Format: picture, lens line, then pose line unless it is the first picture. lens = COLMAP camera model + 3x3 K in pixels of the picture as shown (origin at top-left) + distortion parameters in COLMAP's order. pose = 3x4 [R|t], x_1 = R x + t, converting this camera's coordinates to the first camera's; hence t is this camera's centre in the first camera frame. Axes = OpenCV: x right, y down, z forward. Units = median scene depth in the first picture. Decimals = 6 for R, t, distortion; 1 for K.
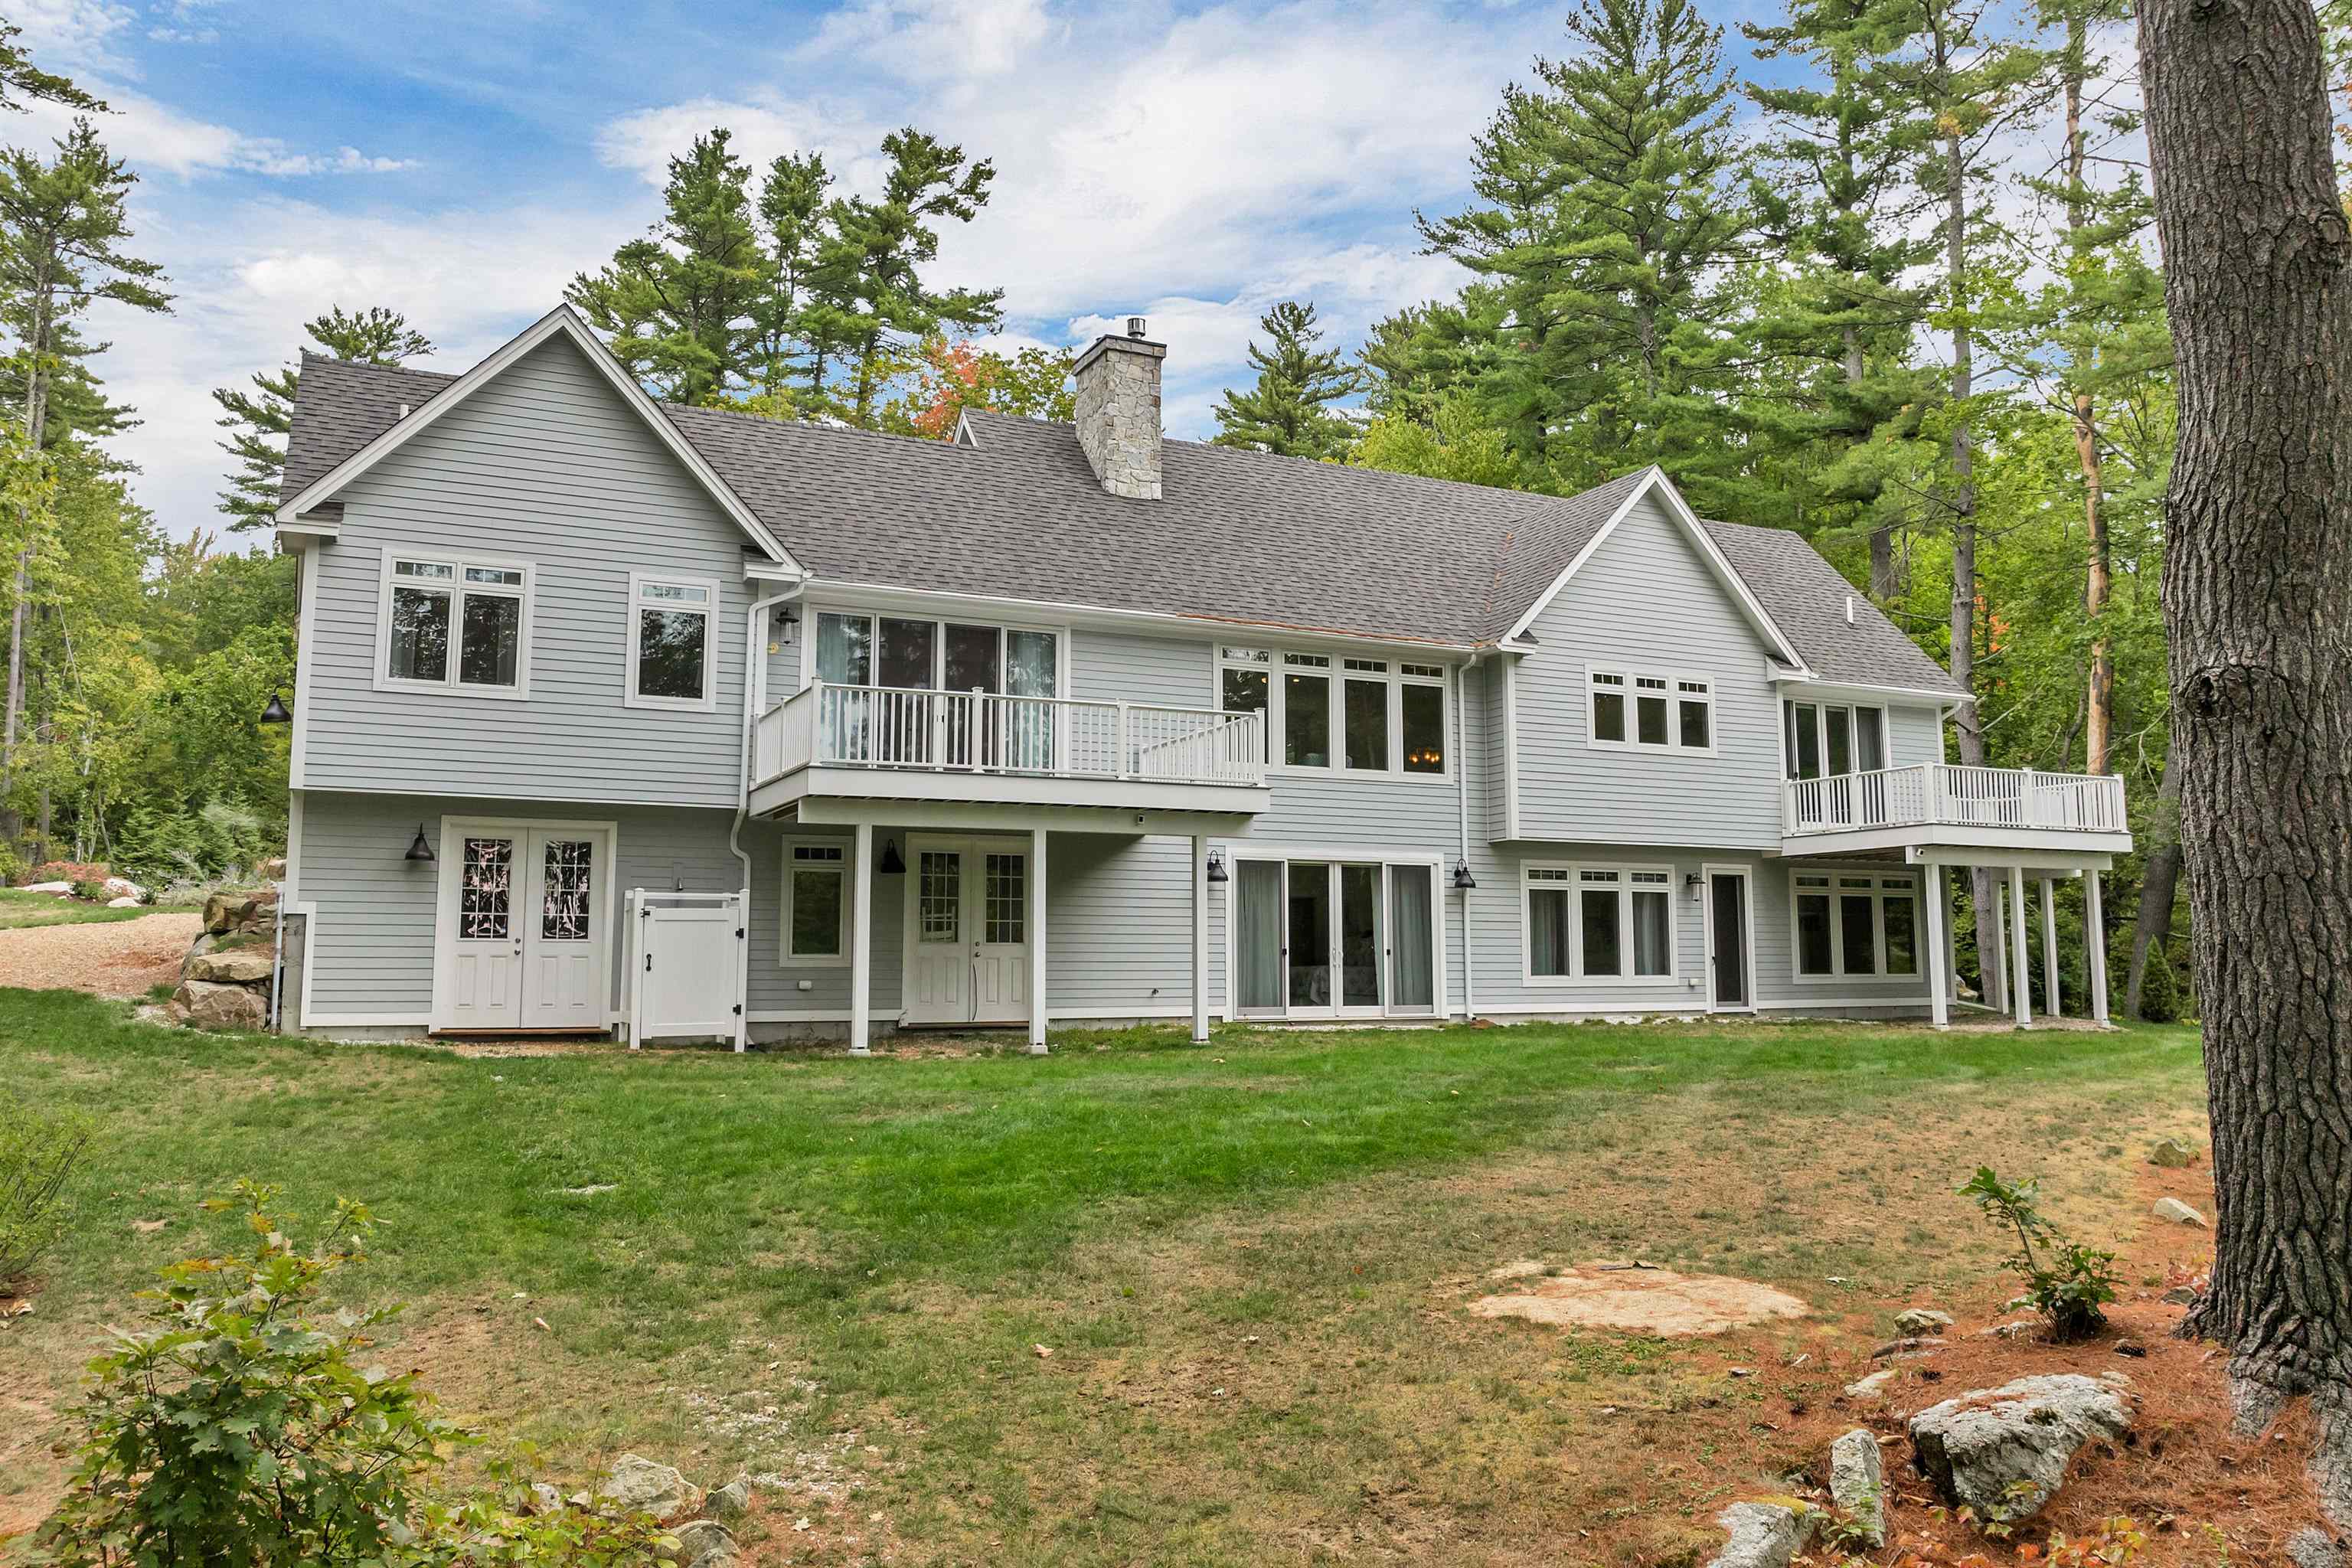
lens RADIAL K [[1682.2, 0, 1171.8], [0, 1682.2, 776.5], [0, 0, 1]] dist [0.058959, 0.001802]
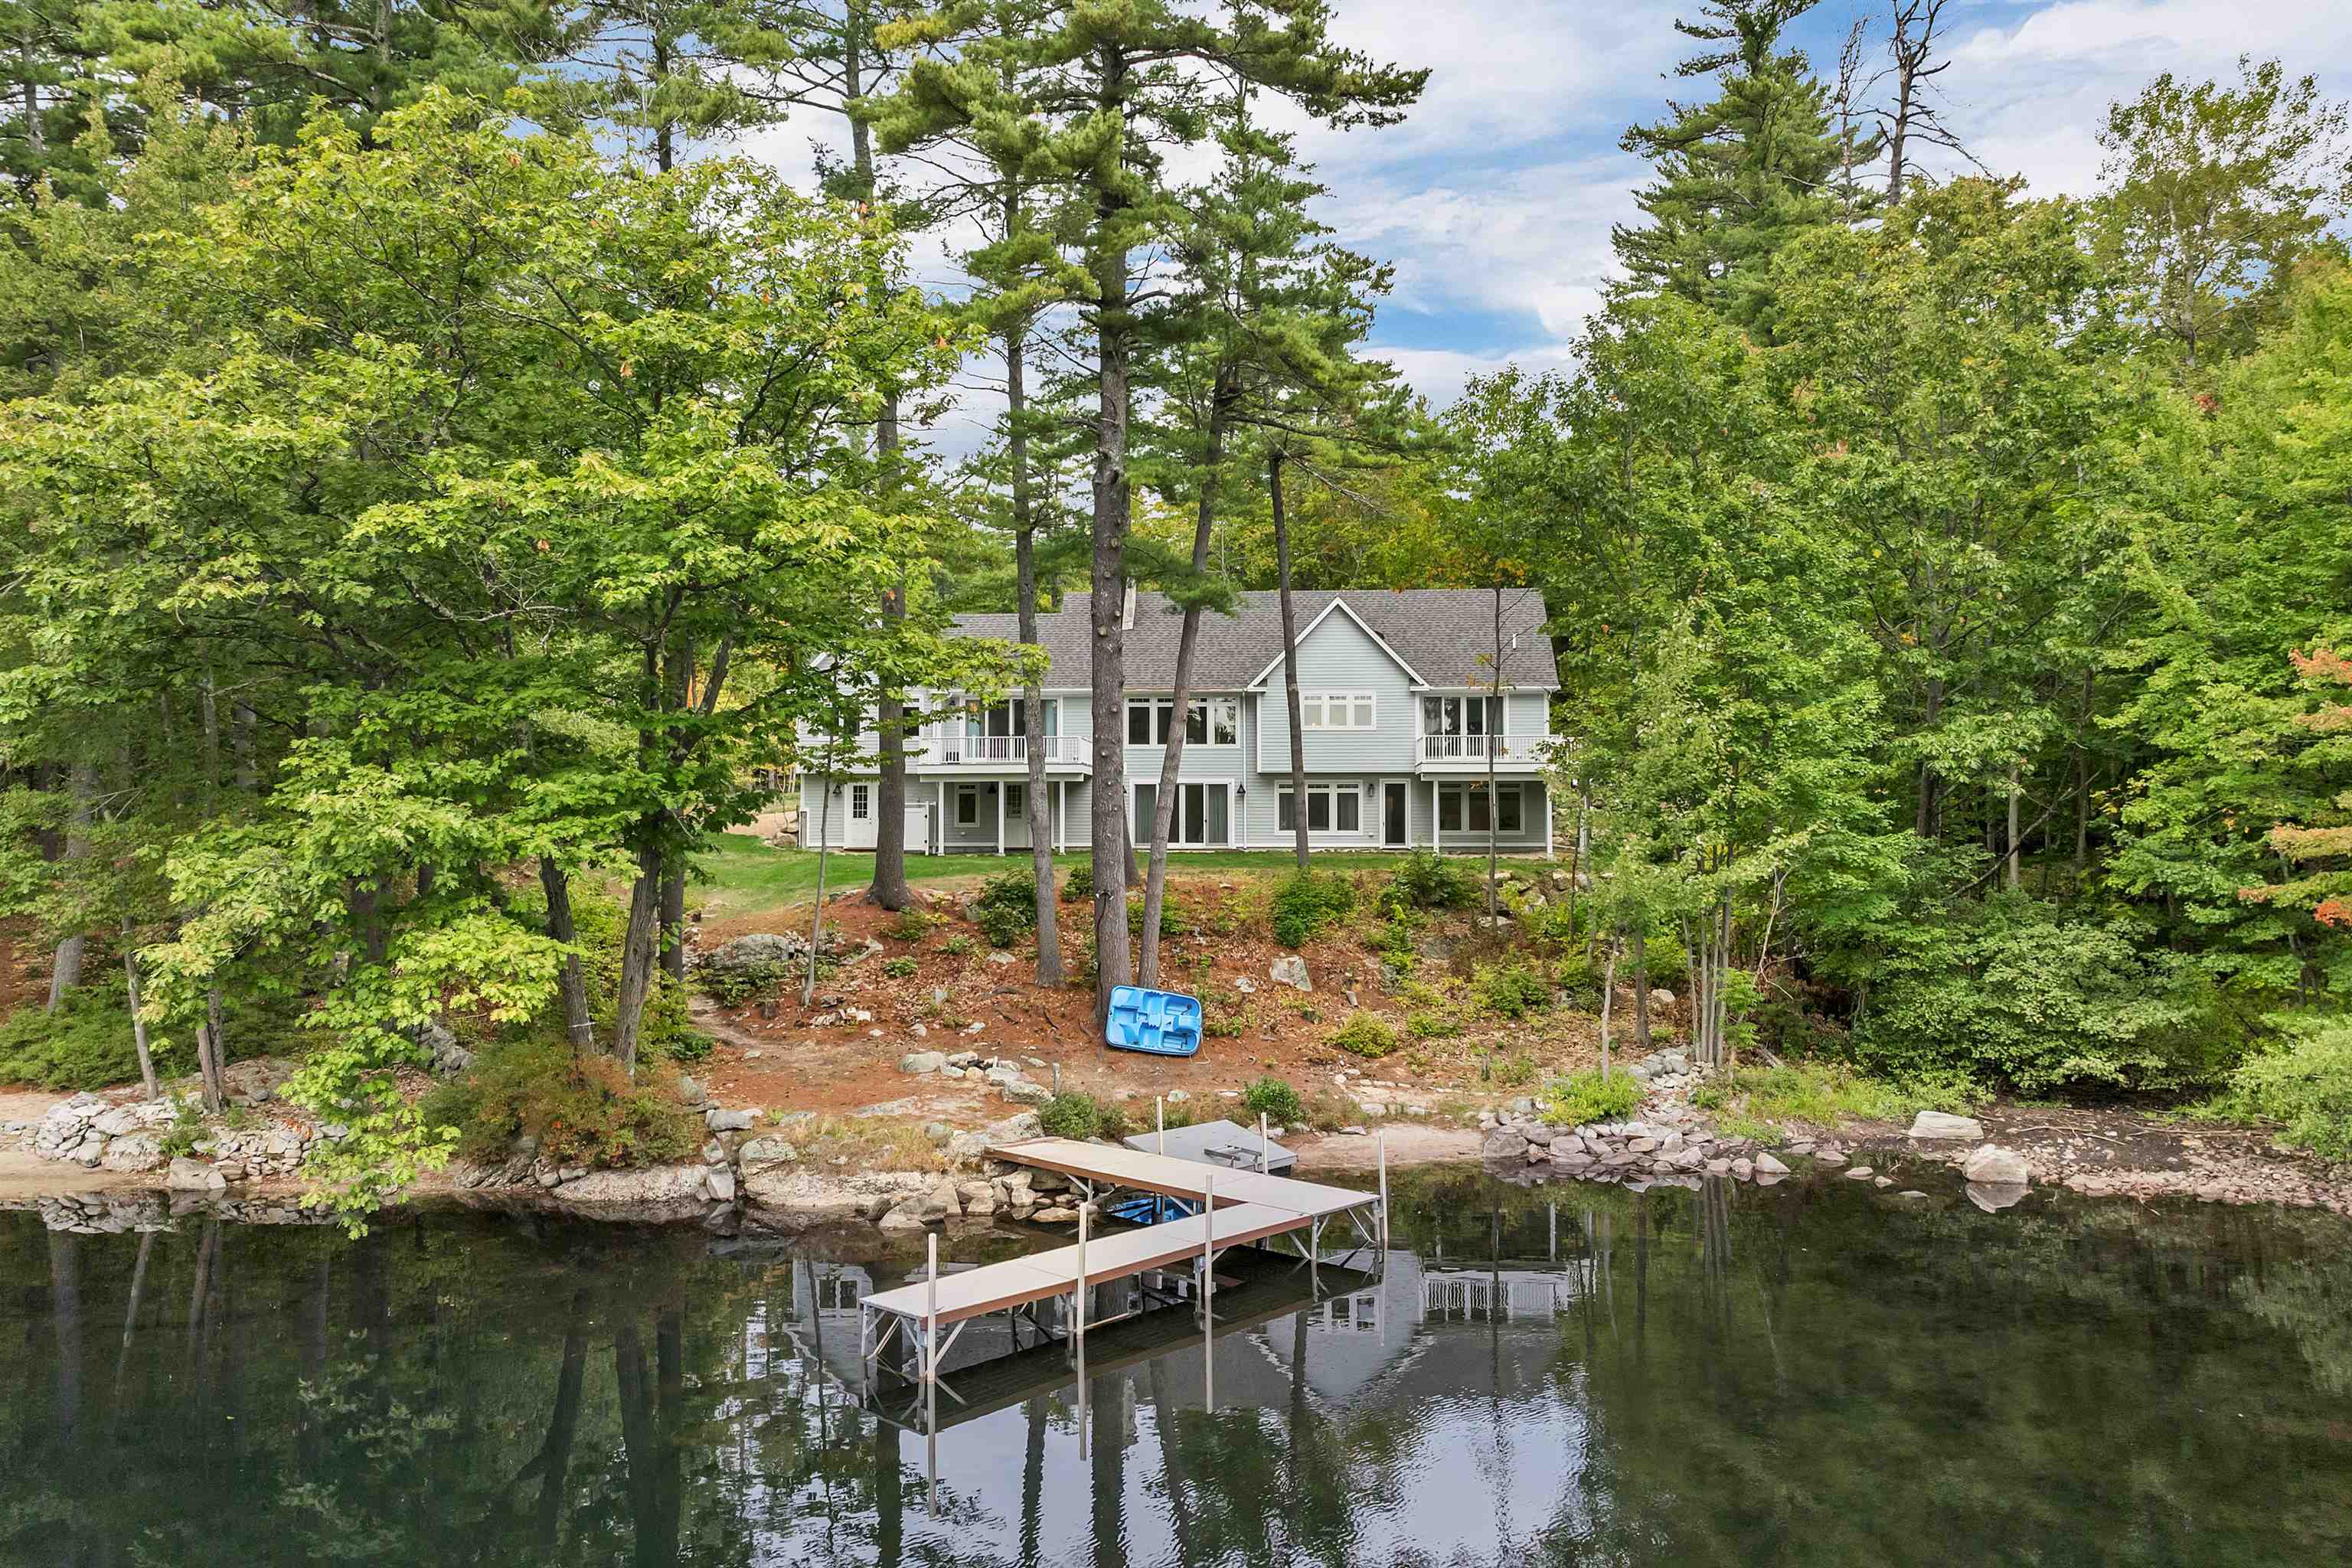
lens RADIAL K [[1682.2, 0, 1179.0], [0, 1682.2, 790.3], [0, 0, 1]] dist [0.058959, 0.001802]
pose [[0.867060, -0.004484, -0.498183, 1.194319], [0.056171, 0.994463, 0.088813, -0.142450], [0.495027, -0.104990, 0.862511, -0.998819]]
